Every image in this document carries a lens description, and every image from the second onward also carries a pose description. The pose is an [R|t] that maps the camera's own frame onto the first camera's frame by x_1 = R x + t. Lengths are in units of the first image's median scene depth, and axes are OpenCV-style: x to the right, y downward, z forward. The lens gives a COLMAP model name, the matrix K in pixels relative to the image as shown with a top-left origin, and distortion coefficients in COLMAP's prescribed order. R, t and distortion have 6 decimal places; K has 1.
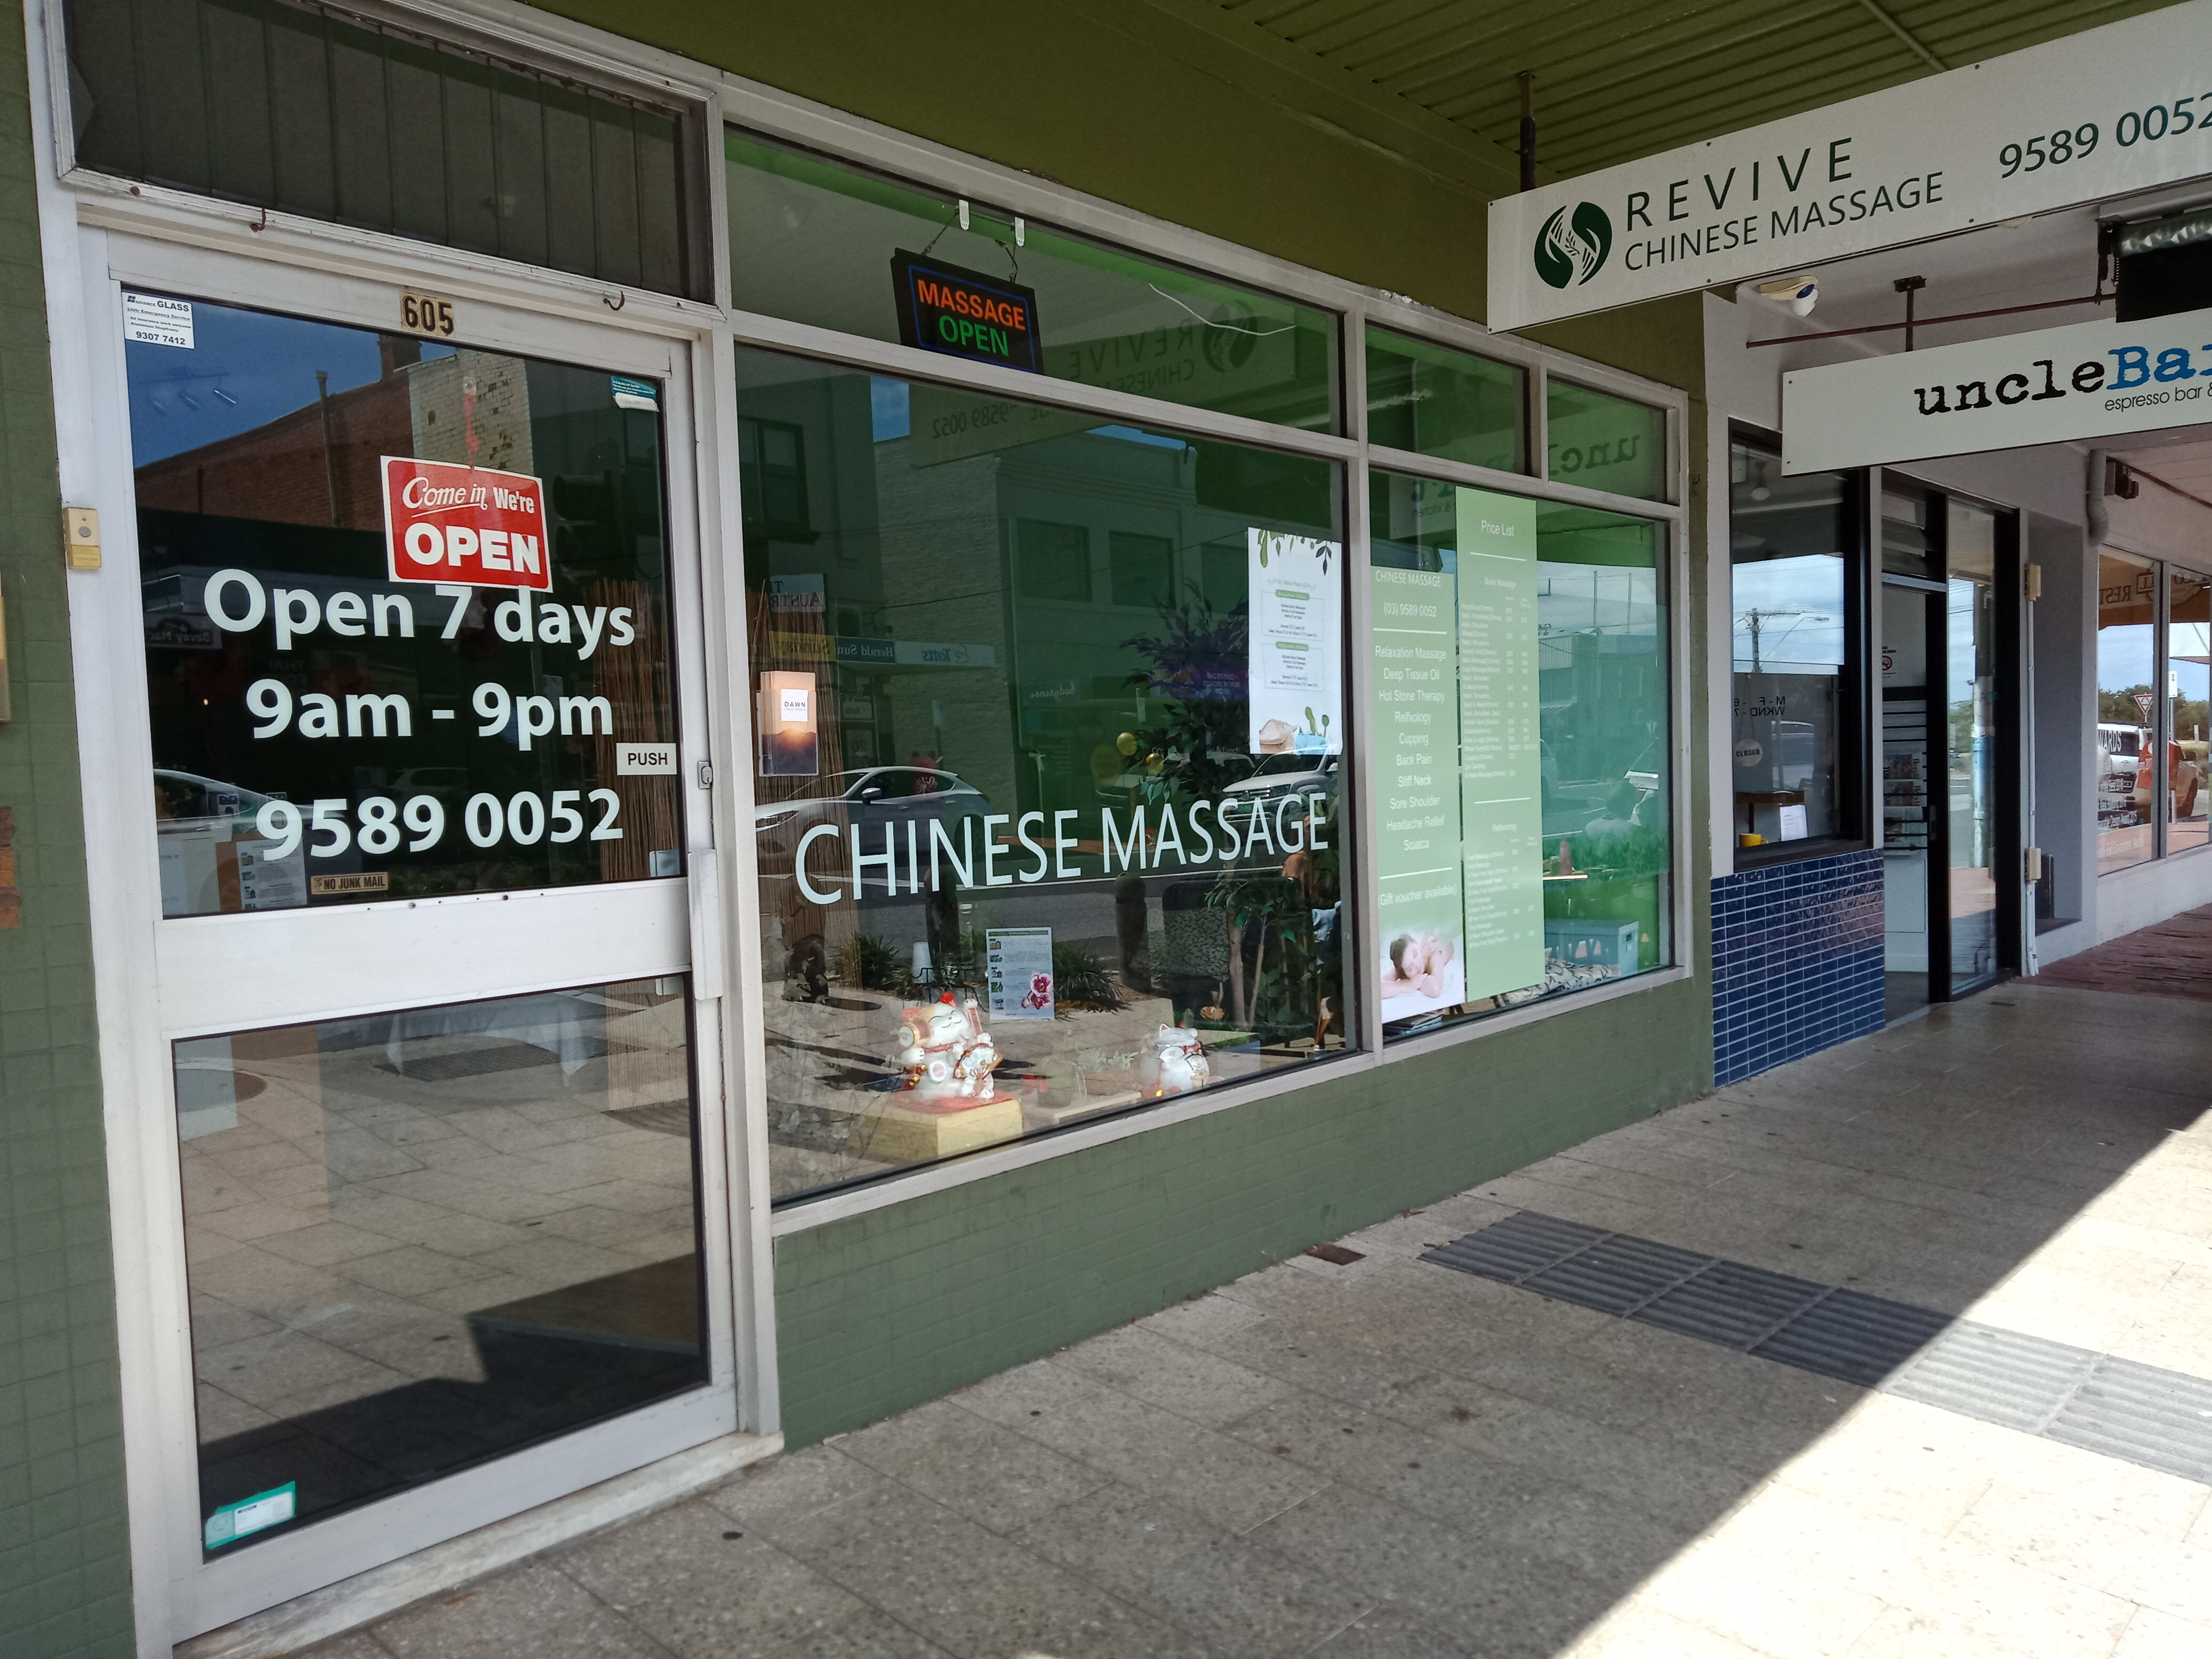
lens RADIAL K [[1619.0, 0, 1104.6], [0, 1619.0, 841.2], [0, 0, 1]] dist [0.014546, -0.005915]
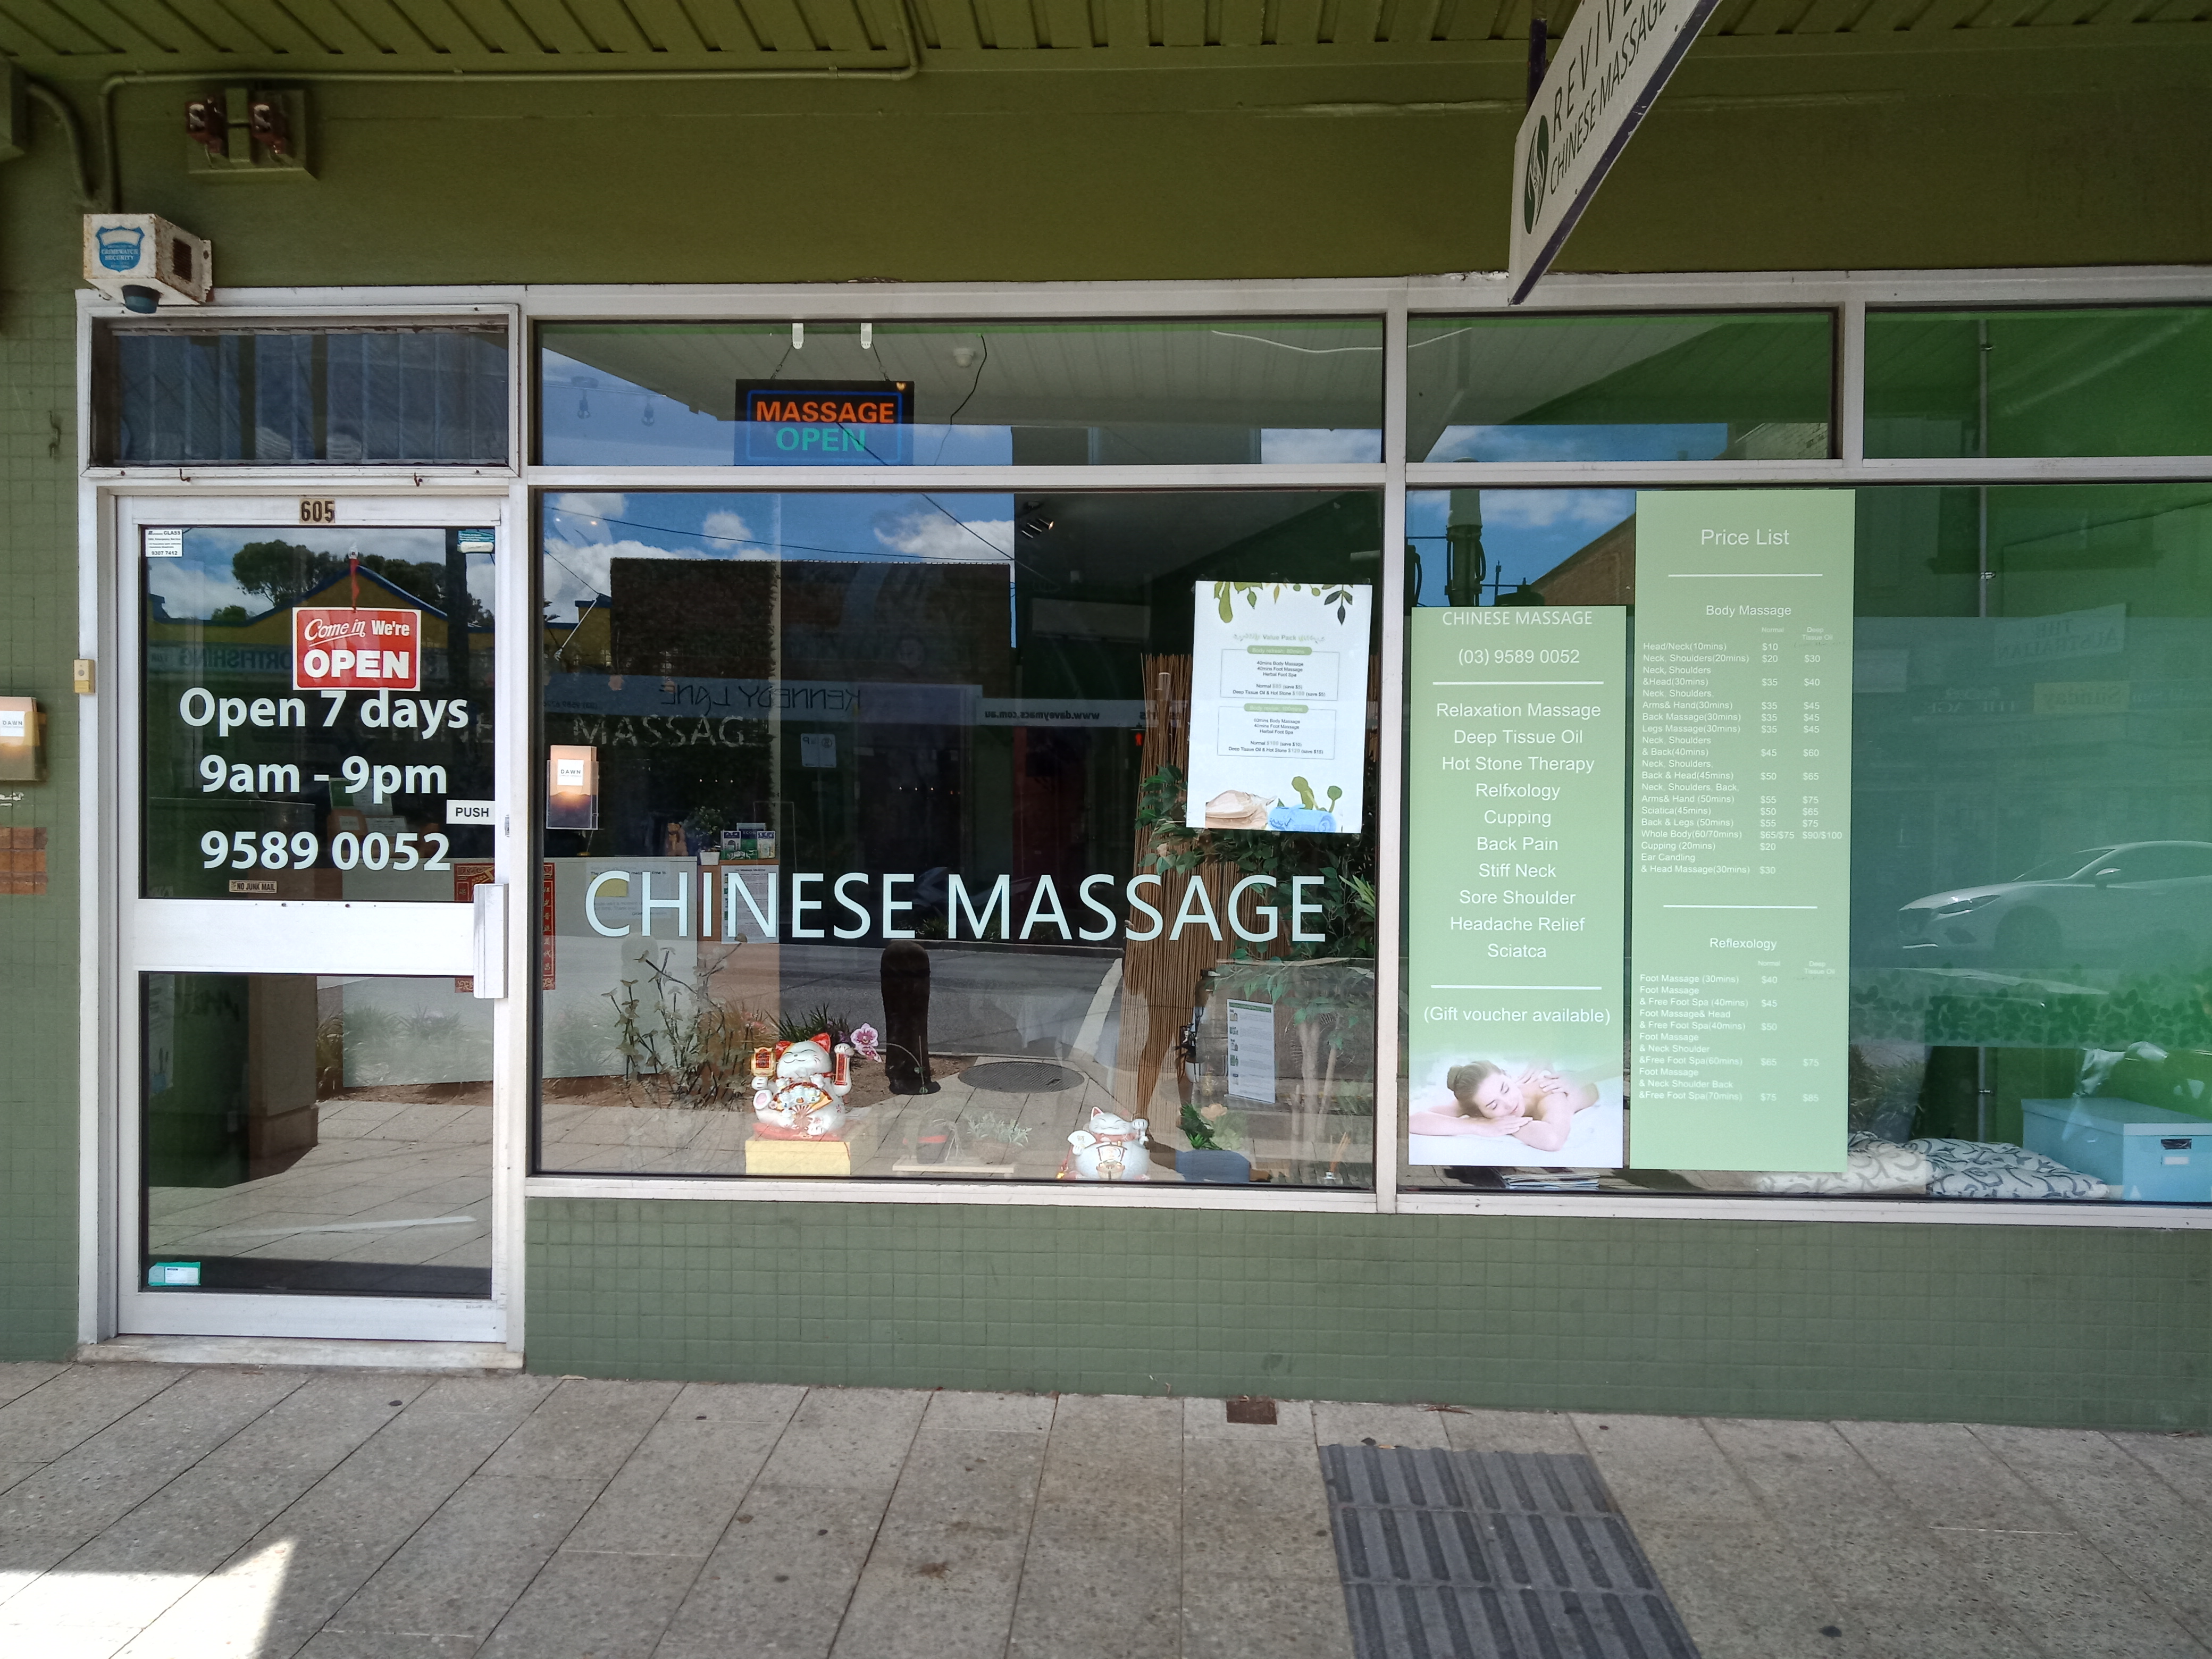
lens RADIAL K [[1619.0, 0, 1104.6], [0, 1619.0, 841.2], [0, 0, 1]] dist [0.014546, -0.005915]
pose [[0.646497, 0.038928, -0.761923, 0.983082], [-0.066685, 0.997758, -0.005605, -0.049795], [0.759997, 0.054432, 0.647643, 0.489409]]
